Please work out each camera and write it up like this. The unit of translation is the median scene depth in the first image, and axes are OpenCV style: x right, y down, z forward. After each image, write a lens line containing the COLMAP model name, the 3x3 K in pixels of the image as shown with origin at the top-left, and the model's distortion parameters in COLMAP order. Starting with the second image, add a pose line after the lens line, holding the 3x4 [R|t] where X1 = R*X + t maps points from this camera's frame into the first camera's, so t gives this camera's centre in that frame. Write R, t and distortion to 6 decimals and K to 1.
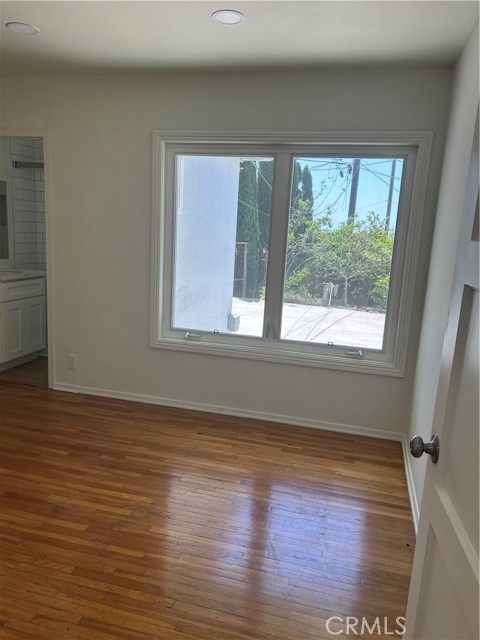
lens RADIAL K [[473.3, 0, 237.1], [0, 473.3, 320.5], [0, 0, 1]] dist [0.066900, -0.086397]
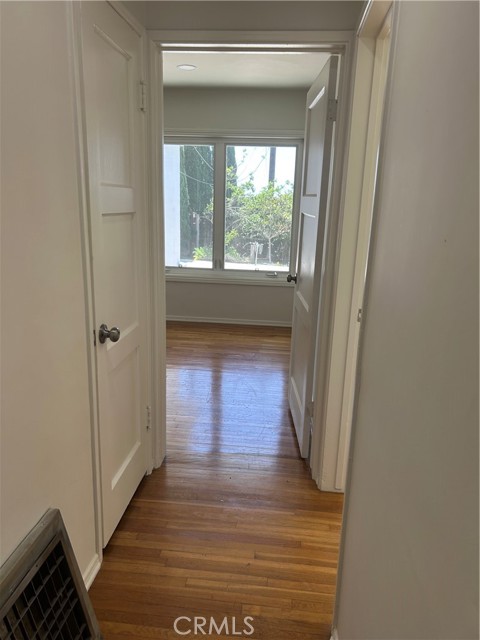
lens RADIAL K [[473.3, 0, 237.1], [0, 473.3, 320.5], [0, 0, 1]] dist [0.066900, -0.086397]
pose [[0.987461, -0.061154, 0.145538, -0.021713], [0.051013, 0.996069, 0.072421, 0.021401], [-0.149395, -0.064089, 0.986698, -0.111902]]
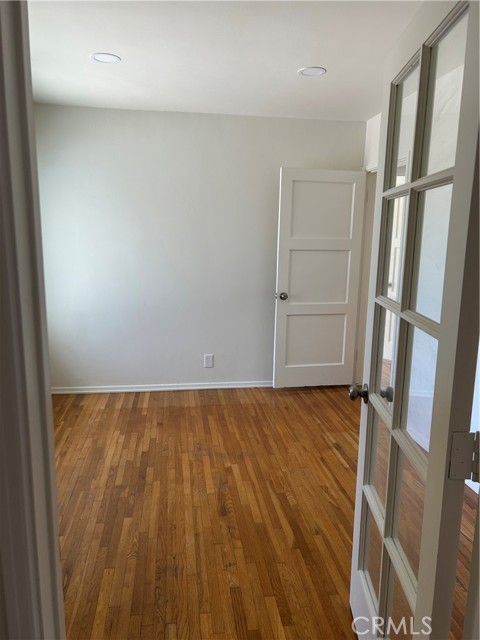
lens RADIAL K [[473.3, 0, 237.1], [0, 473.3, 320.5], [0, 0, 1]] dist [0.066900, -0.086397]
pose [[-0.371416, -0.224412, 0.900938, -0.198134], [0.139768, 0.945779, 0.293202, -0.048035], [-0.917886, 0.234822, -0.319912, 0.181755]]
